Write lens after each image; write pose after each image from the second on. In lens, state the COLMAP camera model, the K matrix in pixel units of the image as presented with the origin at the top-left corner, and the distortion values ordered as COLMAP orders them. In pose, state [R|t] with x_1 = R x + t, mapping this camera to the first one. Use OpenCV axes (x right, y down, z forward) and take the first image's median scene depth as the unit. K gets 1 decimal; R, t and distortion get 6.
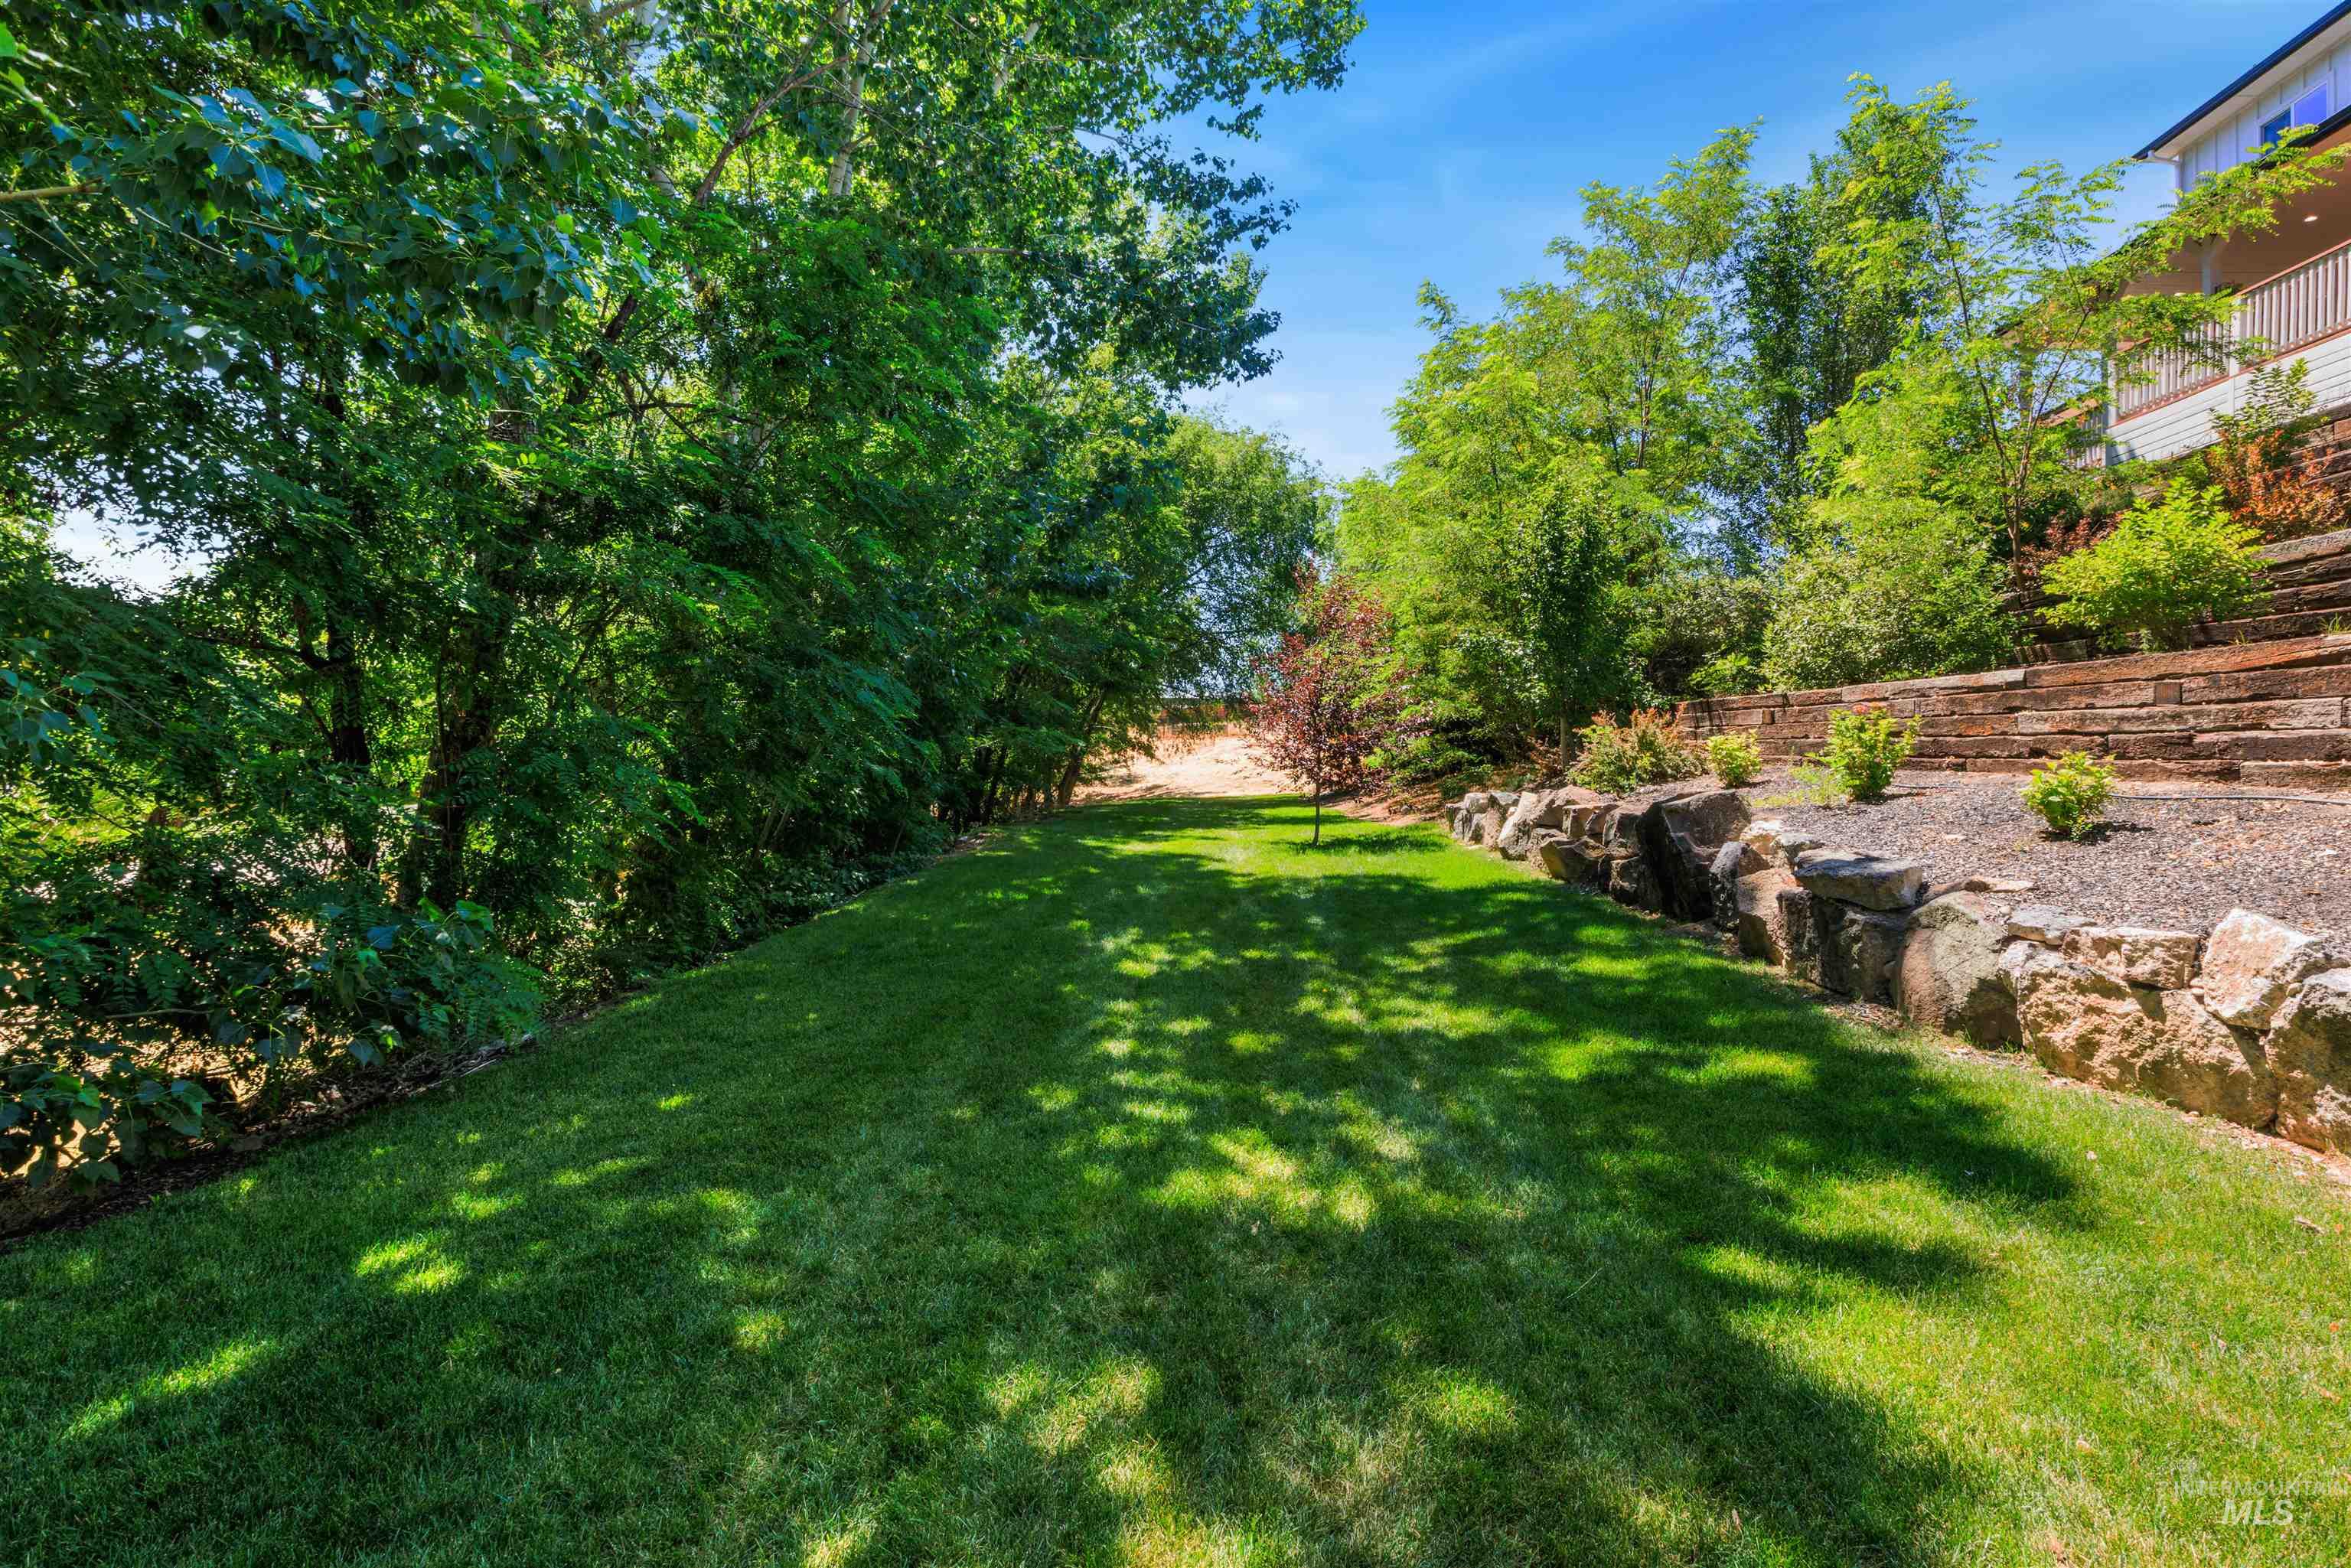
lens RADIAL K [[1144.9, 0, 1219.0], [0, 1144.9, 682.2], [0, 0, 1]] dist [0.000907, -0.001387]
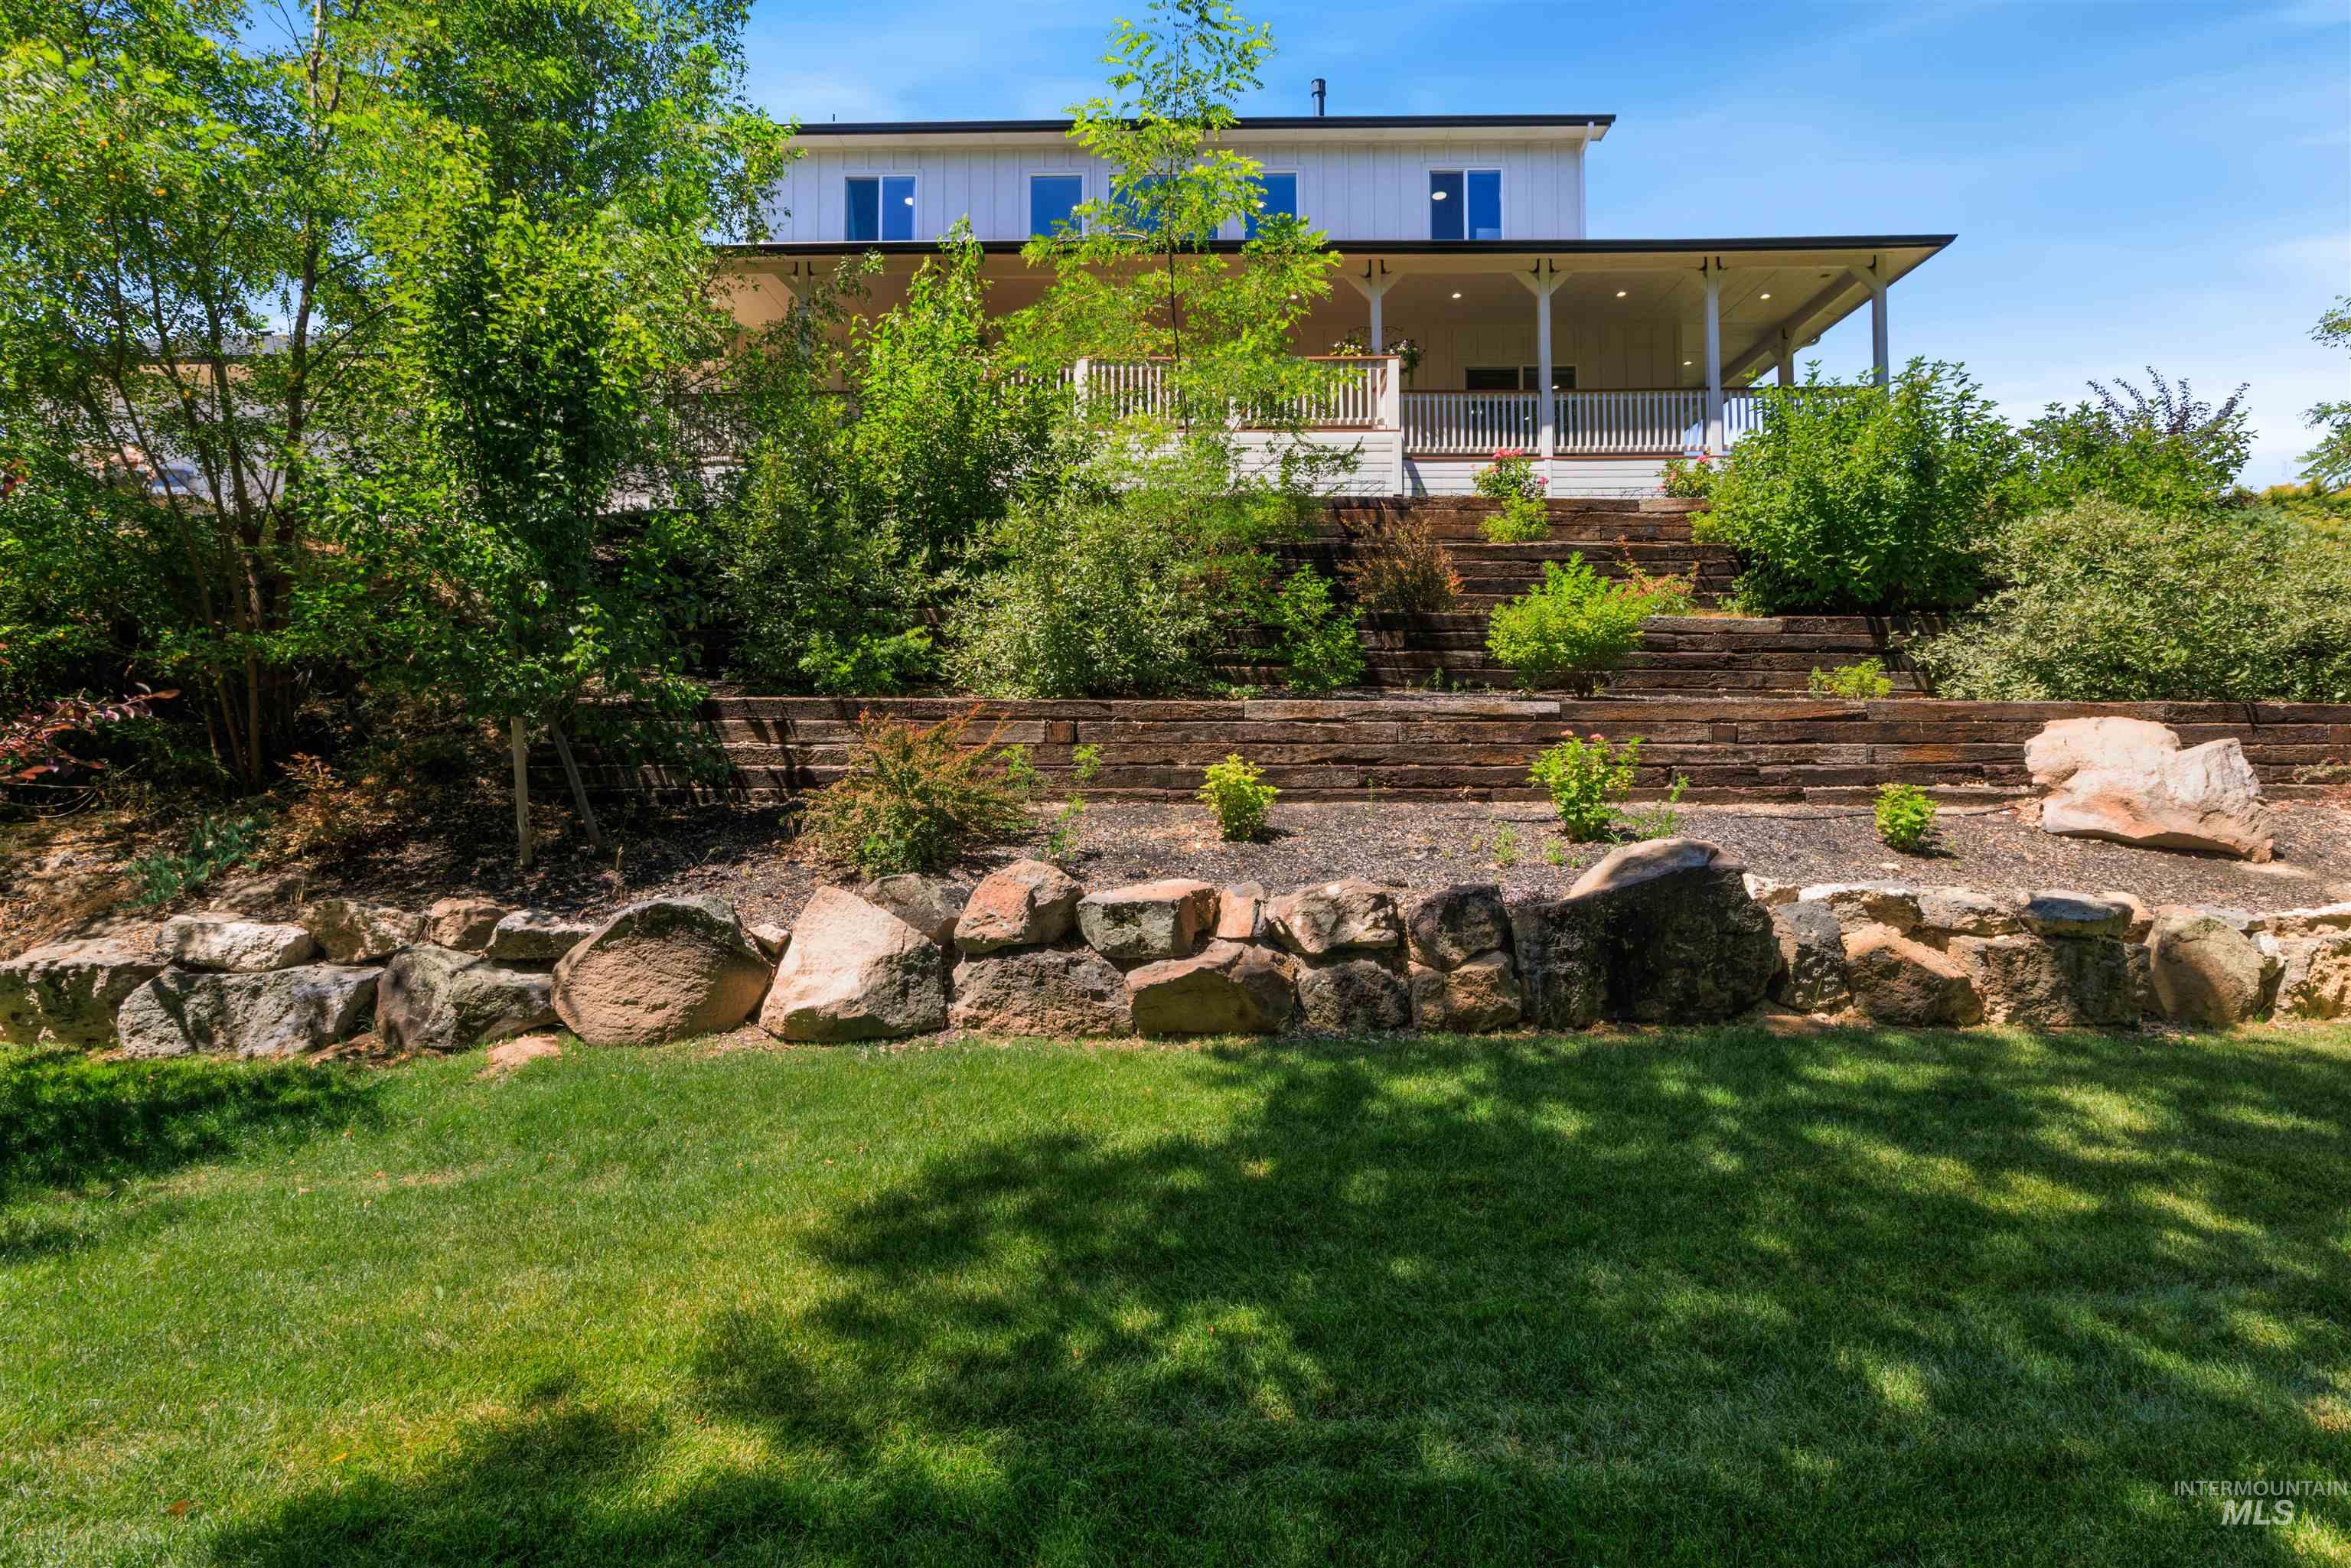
lens RADIAL K [[1144.9, 0, 1137.4], [0, 1144.9, 752.1], [0, 0, 1]] dist [0.000907, -0.001387]
pose [[-0.073031, -0.002857, 0.997326, -0.334887], [-0.058745, 0.998272, -0.001442, 0.061786], [-0.995598, -0.058693, -0.073072, 1.539165]]
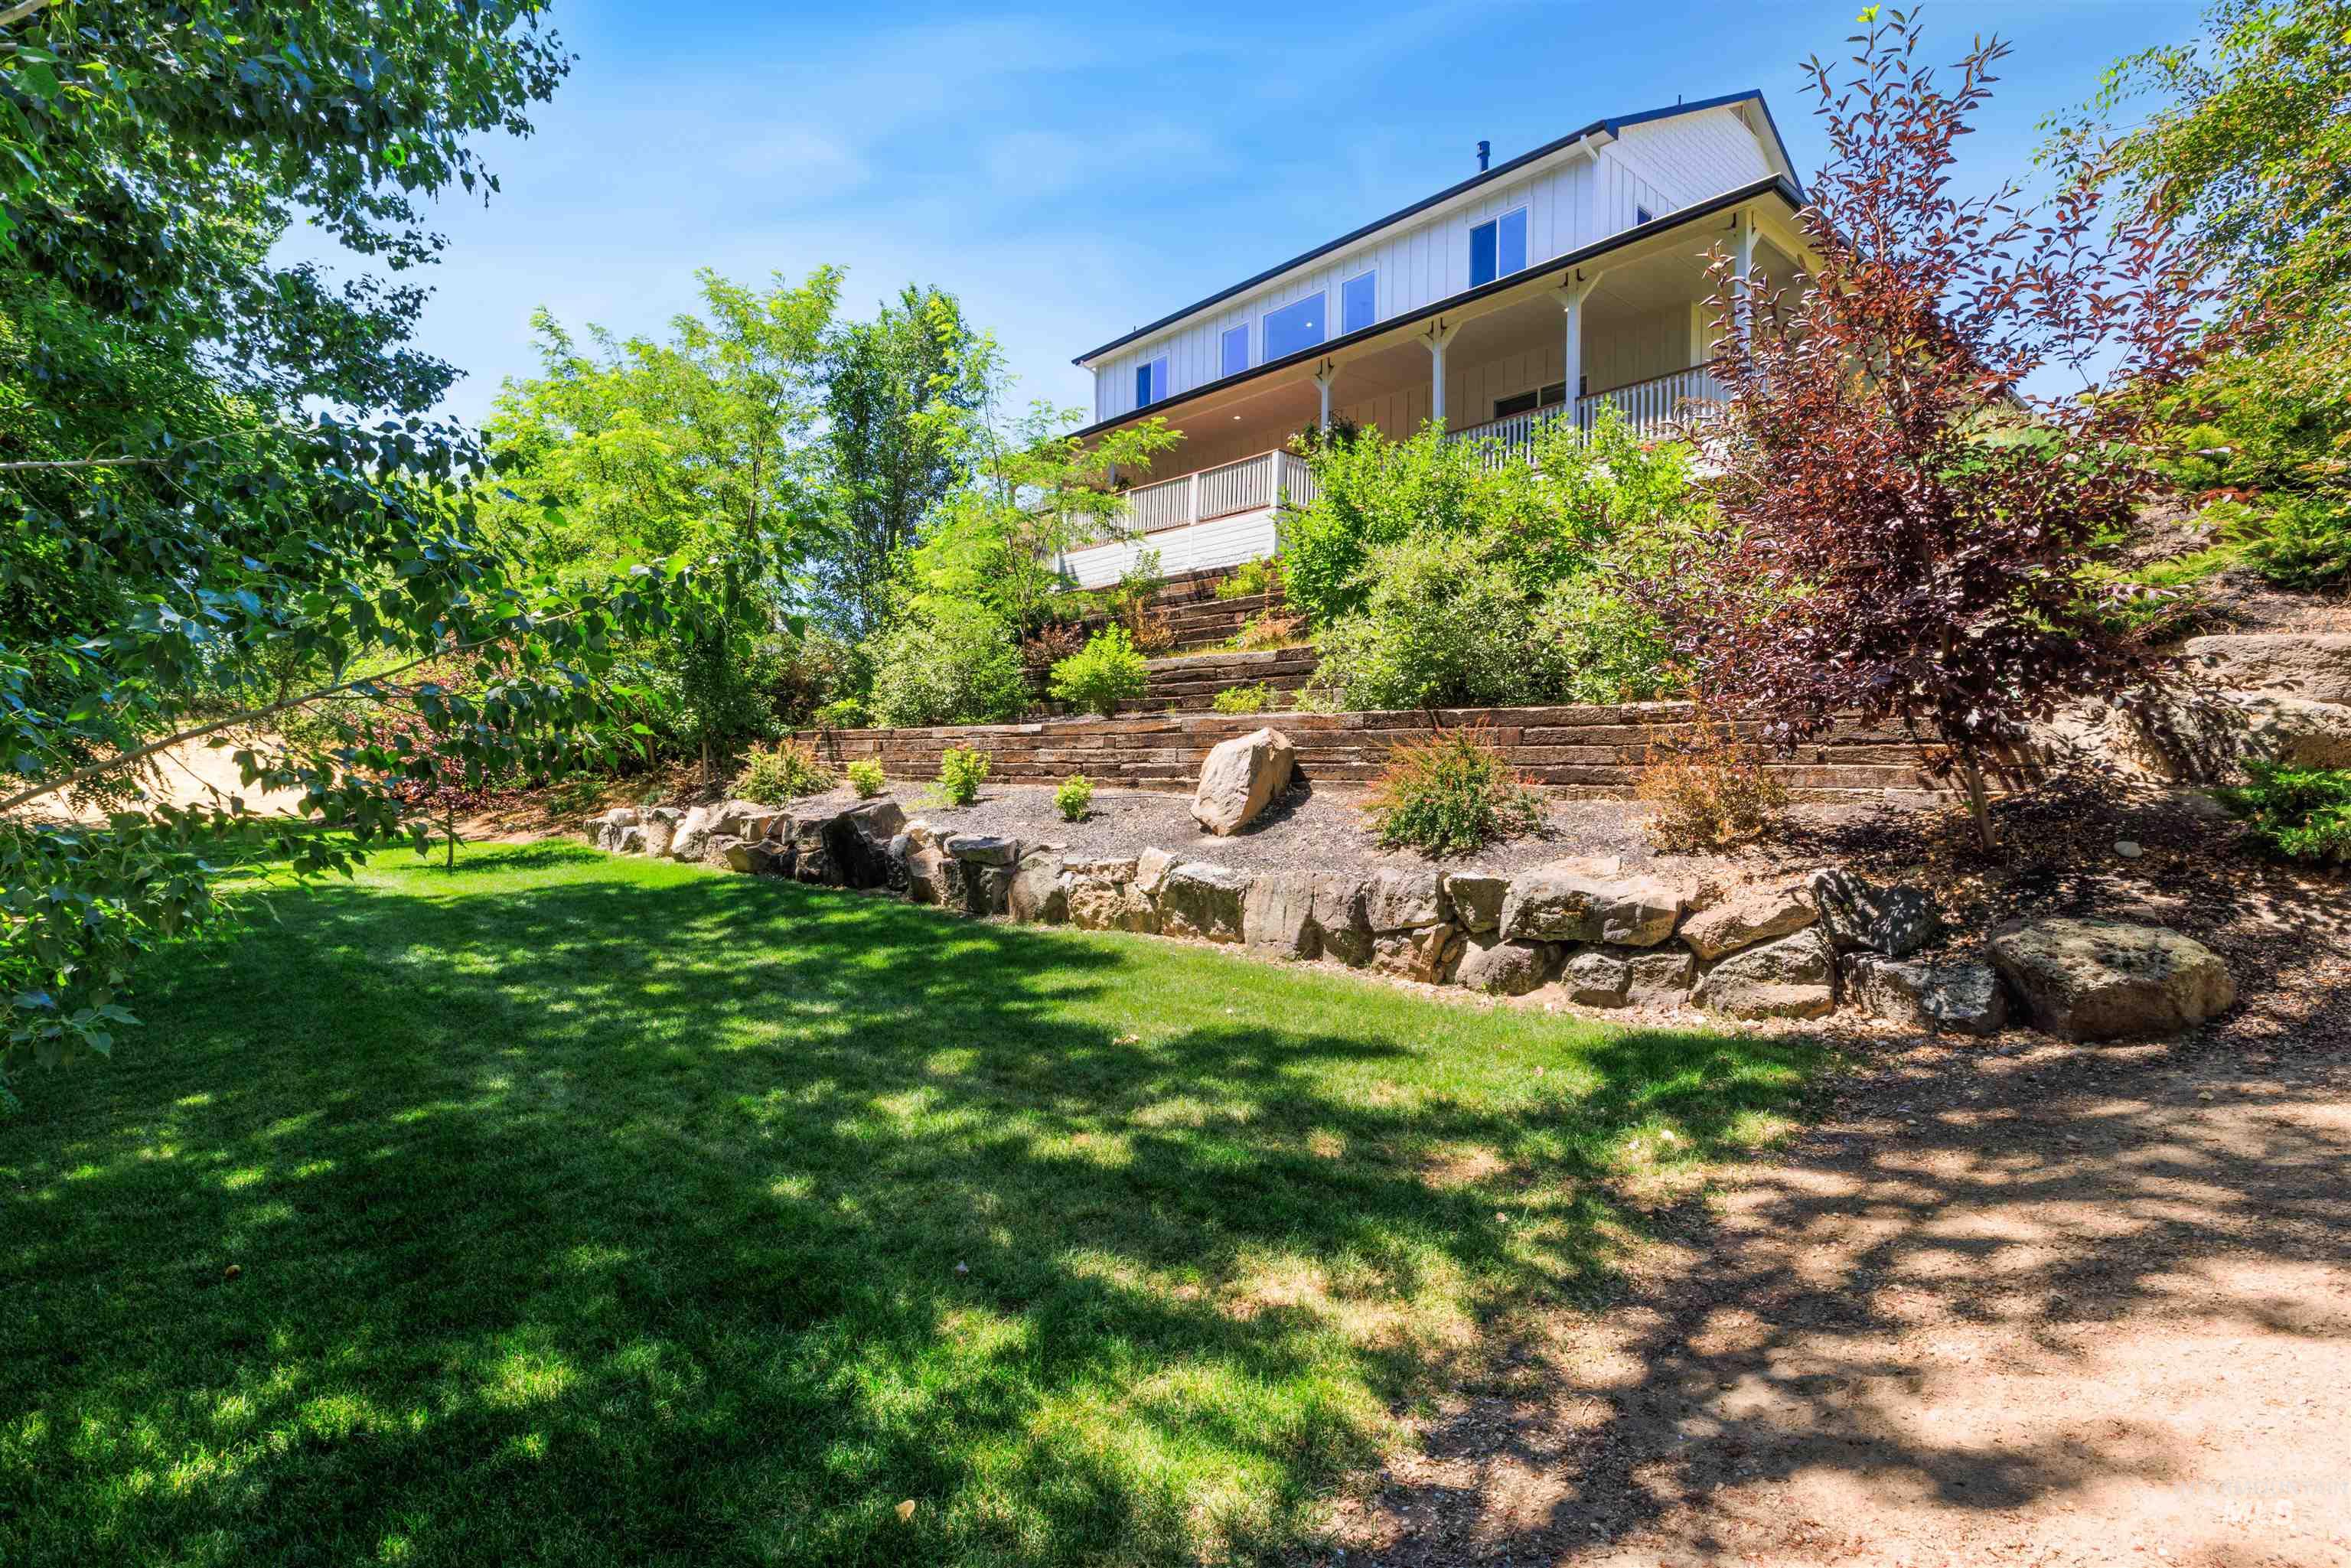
lens RADIAL K [[1144.9, 0, 1175.0], [0, 1144.9, 776.4], [0, 0, 1]] dist [0.000907, -0.001387]
pose [[0.698128, -0.030563, 0.715320, -0.419139], [-0.028403, 0.997120, 0.070323, -0.063677], [-0.715409, -0.069412, 0.695250, -0.372236]]
